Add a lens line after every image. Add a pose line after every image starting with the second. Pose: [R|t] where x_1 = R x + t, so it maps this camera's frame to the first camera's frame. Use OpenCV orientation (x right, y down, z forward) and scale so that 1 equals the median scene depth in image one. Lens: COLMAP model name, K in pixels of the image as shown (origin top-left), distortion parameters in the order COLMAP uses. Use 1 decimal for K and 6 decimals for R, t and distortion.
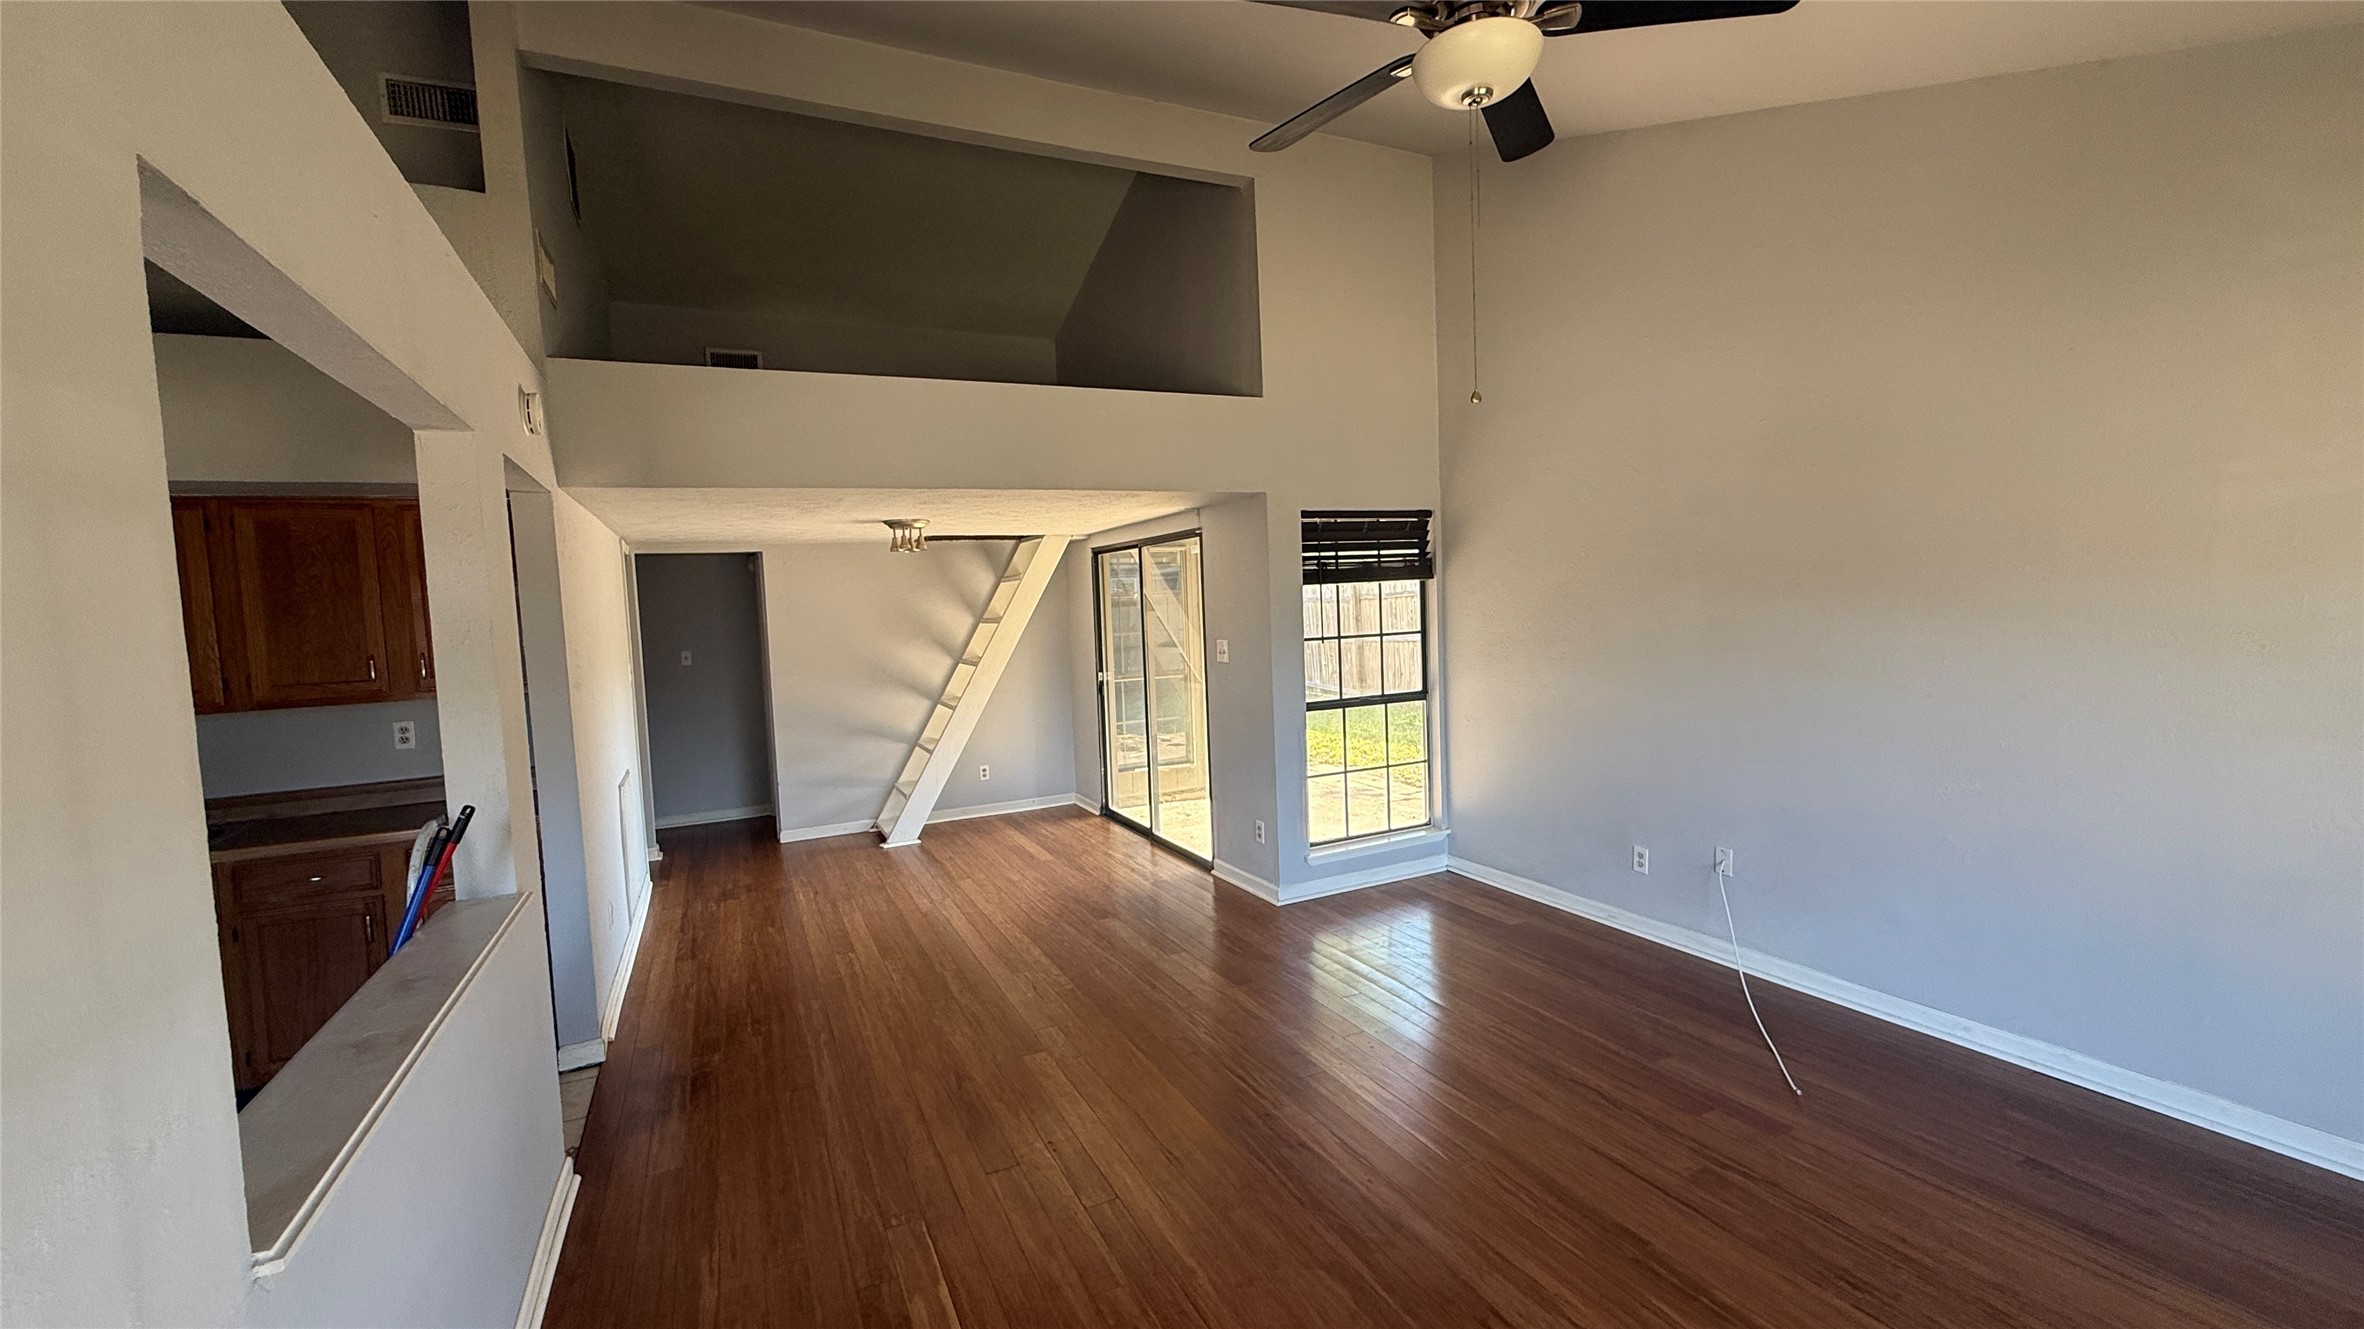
lens RADIAL K [[942.2, 0, 1182.0], [0, 942.2, 664.5], [0, 0, 1]] dist [0.003741, -0.000676]
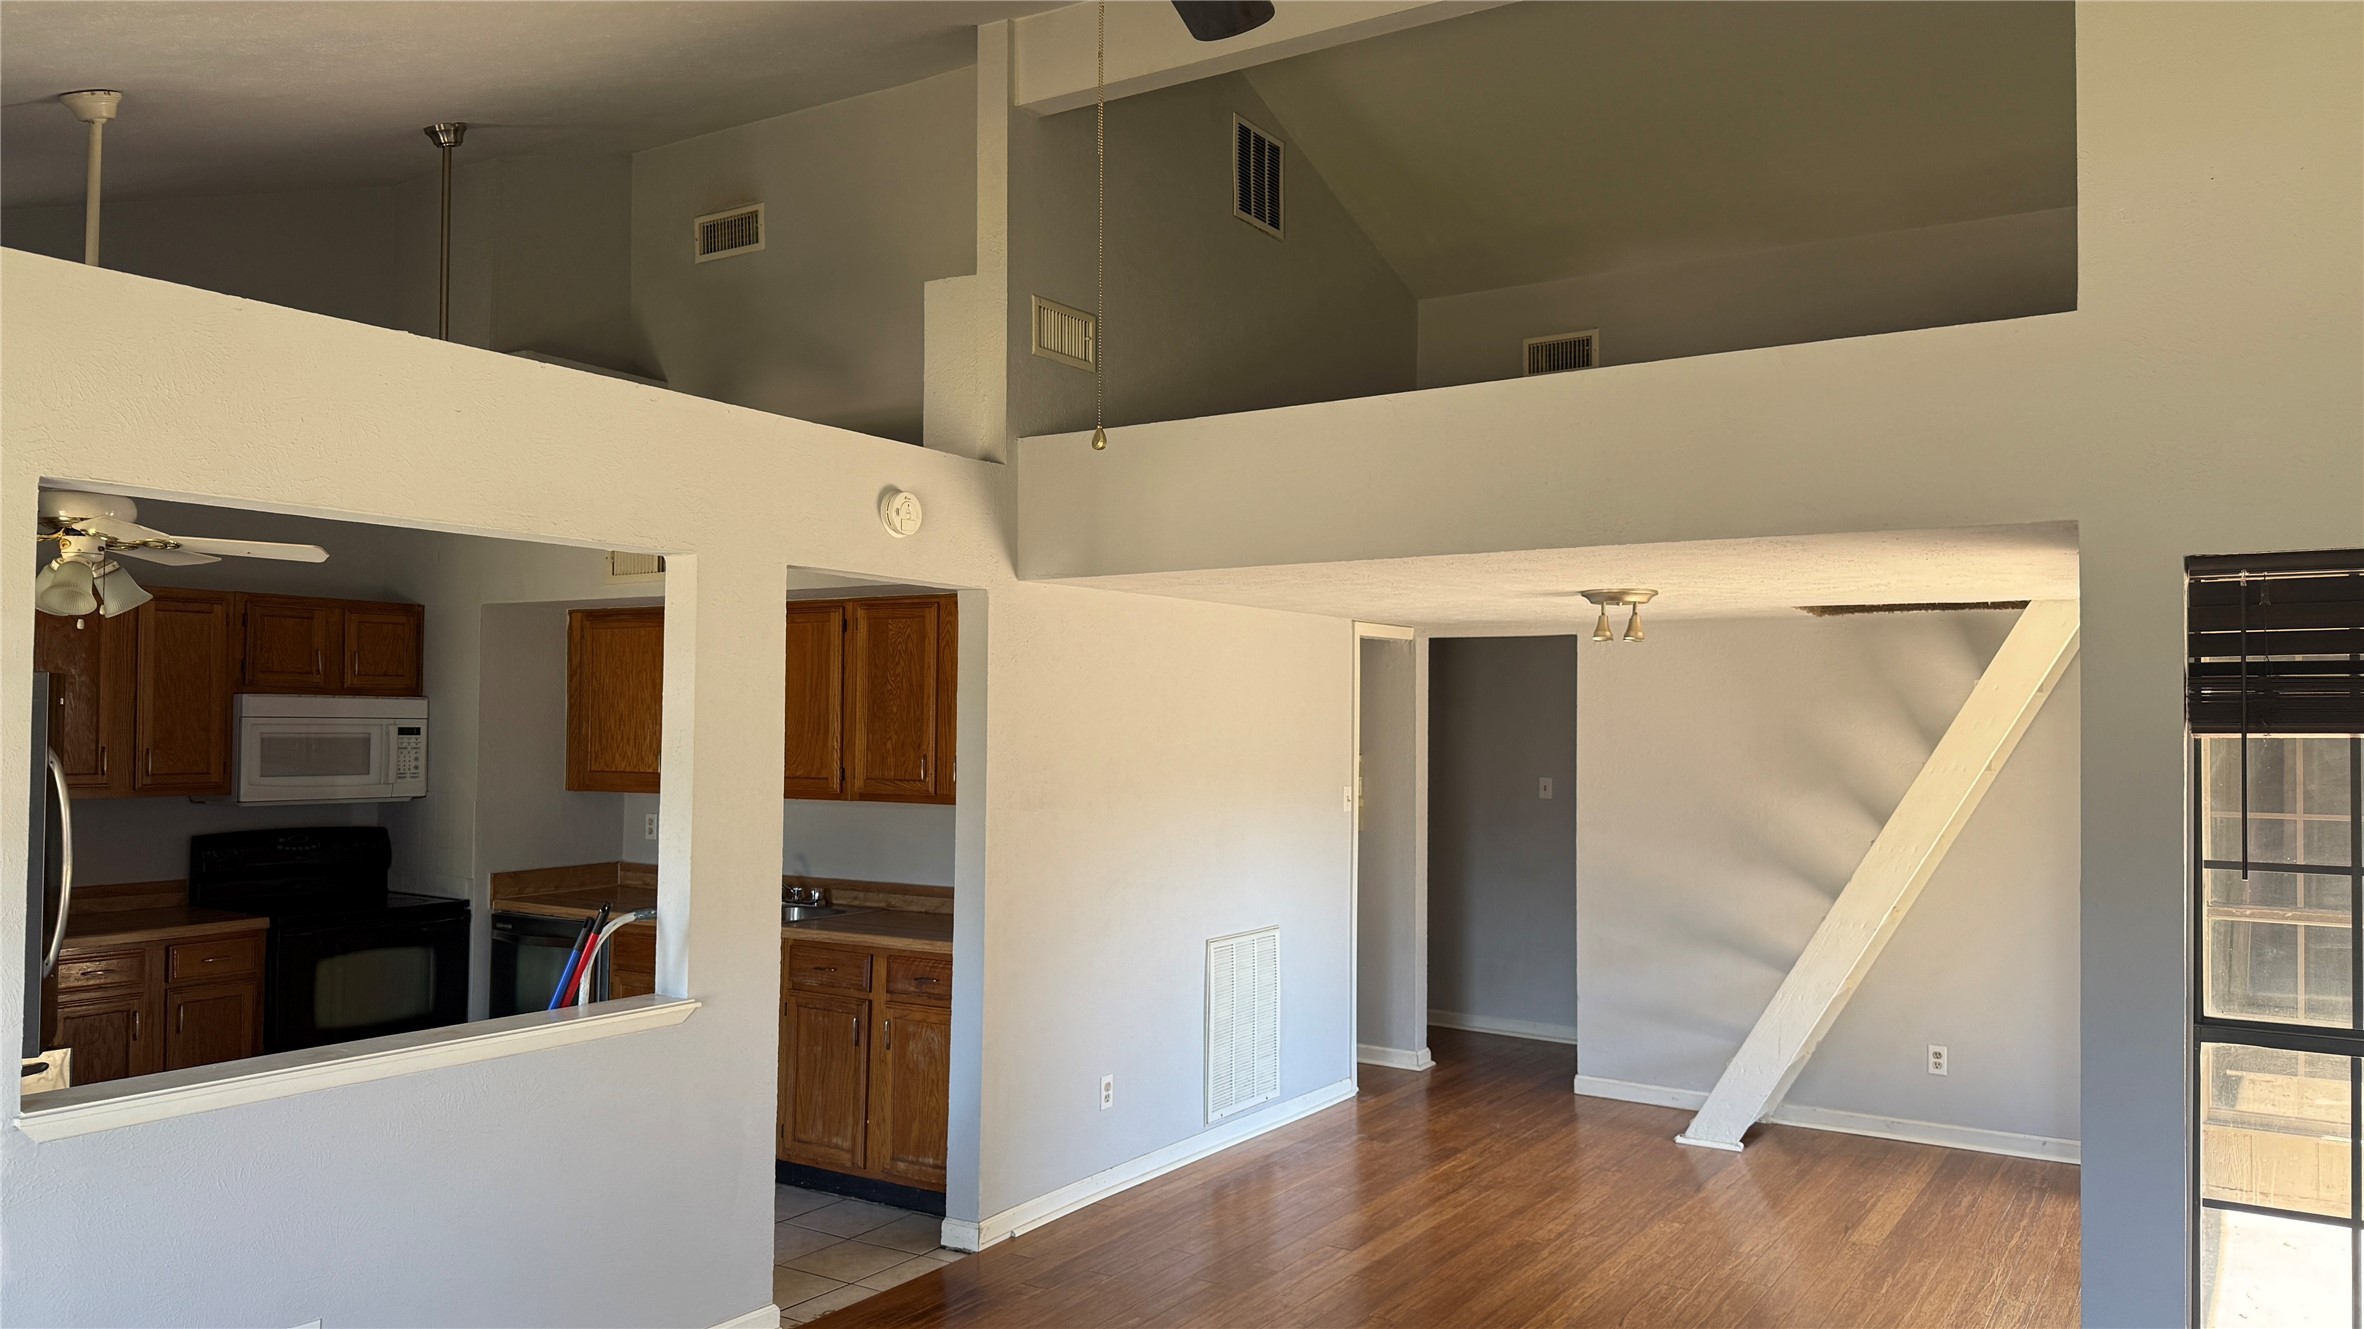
lens RADIAL K [[1648.2, 0, 1178.8], [0, 1648.2, 673.1], [0, 0, 1]] dist [0.131321, -0.210953]
pose [[0.521487, 0.022907, -0.852952, 0.484733], [-0.087944, 0.995759, -0.027026, -0.046715], [0.848715, 0.089106, 0.521290, 0.210854]]
